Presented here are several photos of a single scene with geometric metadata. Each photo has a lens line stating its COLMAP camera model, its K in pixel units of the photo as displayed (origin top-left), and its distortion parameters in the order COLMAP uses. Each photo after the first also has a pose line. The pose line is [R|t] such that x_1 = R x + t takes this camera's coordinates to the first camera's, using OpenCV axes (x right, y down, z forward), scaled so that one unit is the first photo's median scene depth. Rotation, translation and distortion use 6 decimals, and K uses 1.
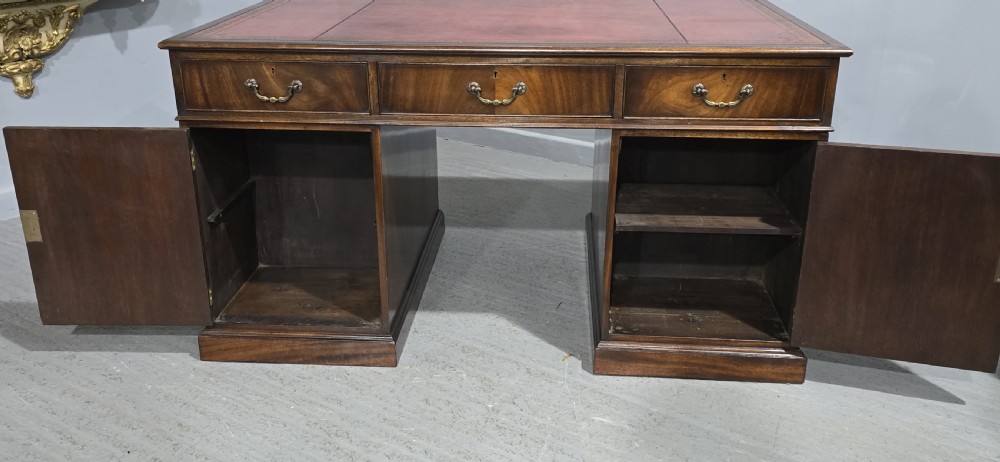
lens RADIAL K [[843.8, 0, 533.5], [0, 843.8, 198.1], [0, 0, 1]] dist [0.080864, -0.101296]
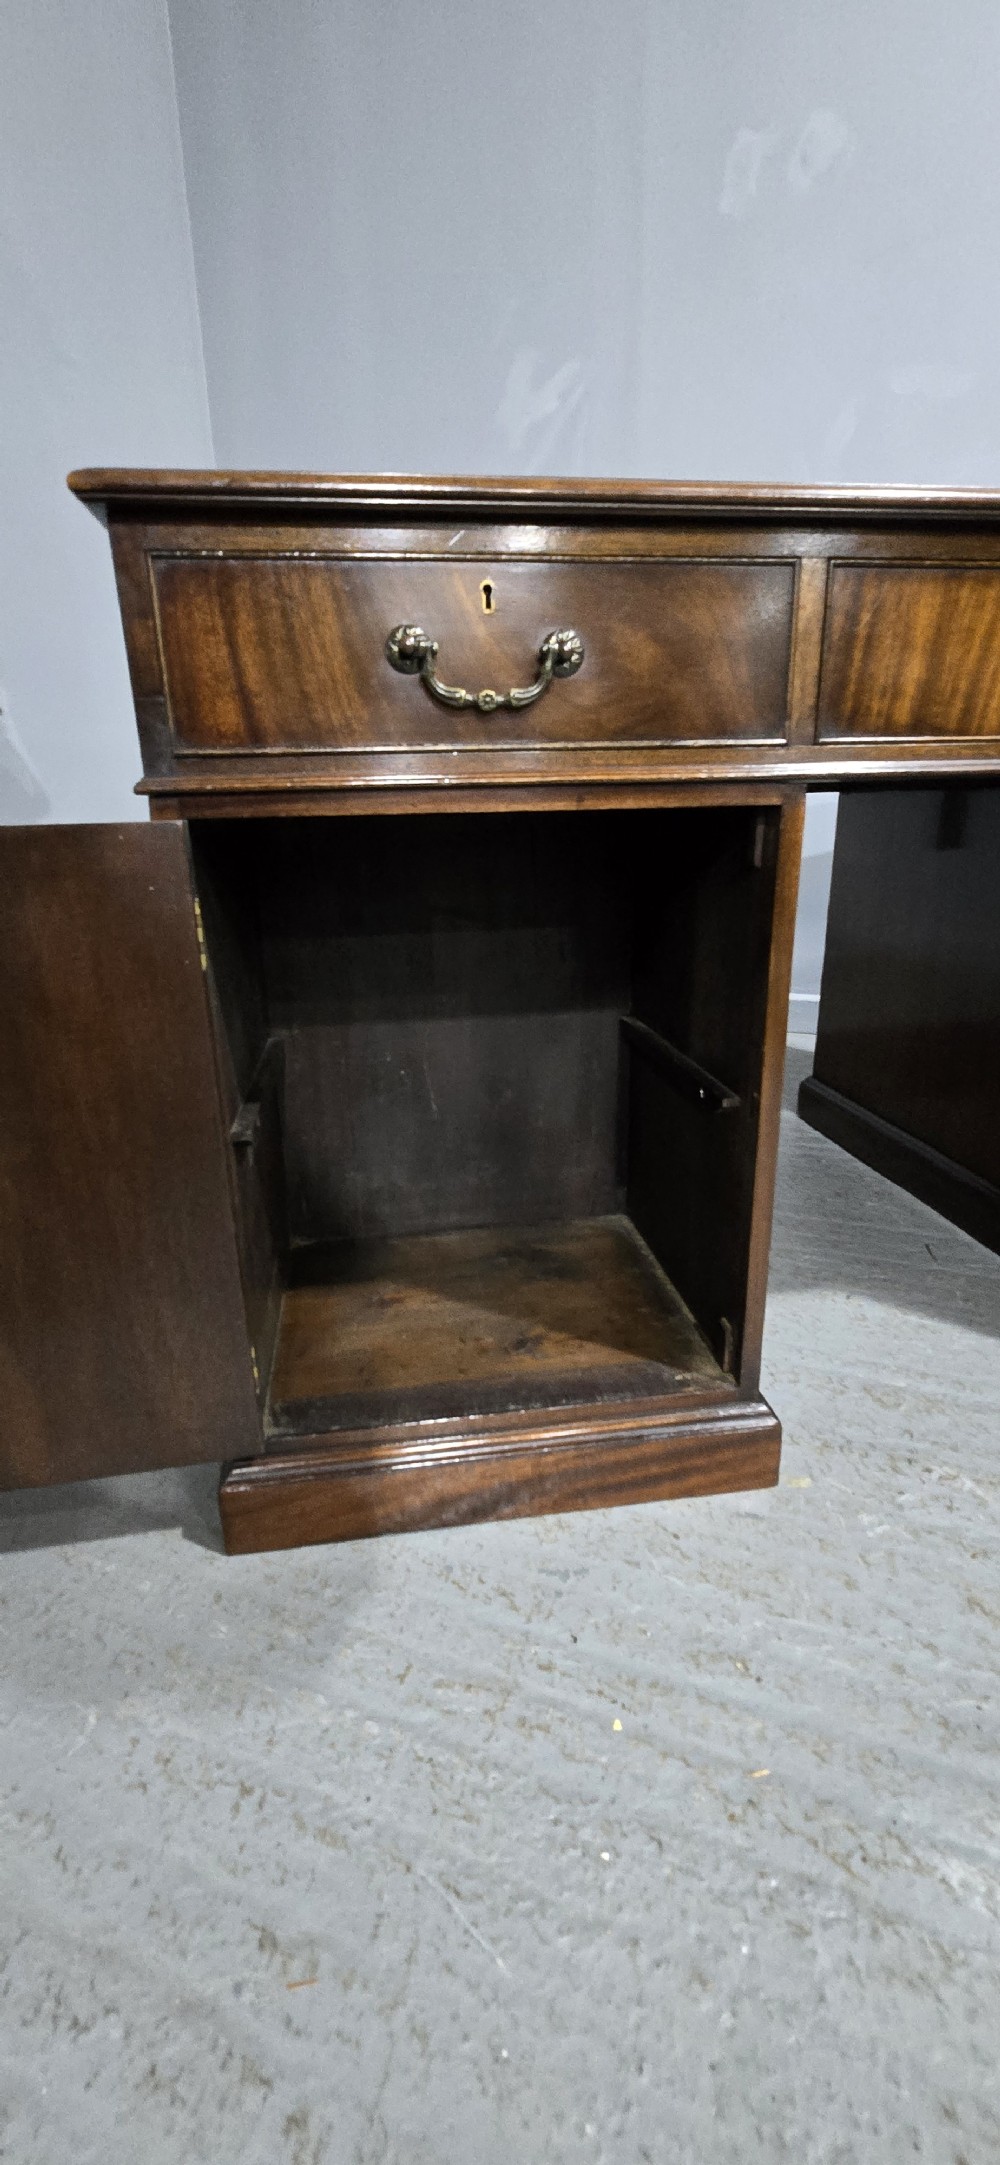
lens RADIAL K [[828.6, 0, 510.3], [0, 828.6, 1067.2], [0, 0, 1]] dist [-0.001907, -0.000030]
pose [[0.979823, -0.083867, 0.181419, -0.355524], [0.093021, 0.994755, -0.042534, 0.024022], [-0.176901, 0.058552, 0.982486, 0.711255]]
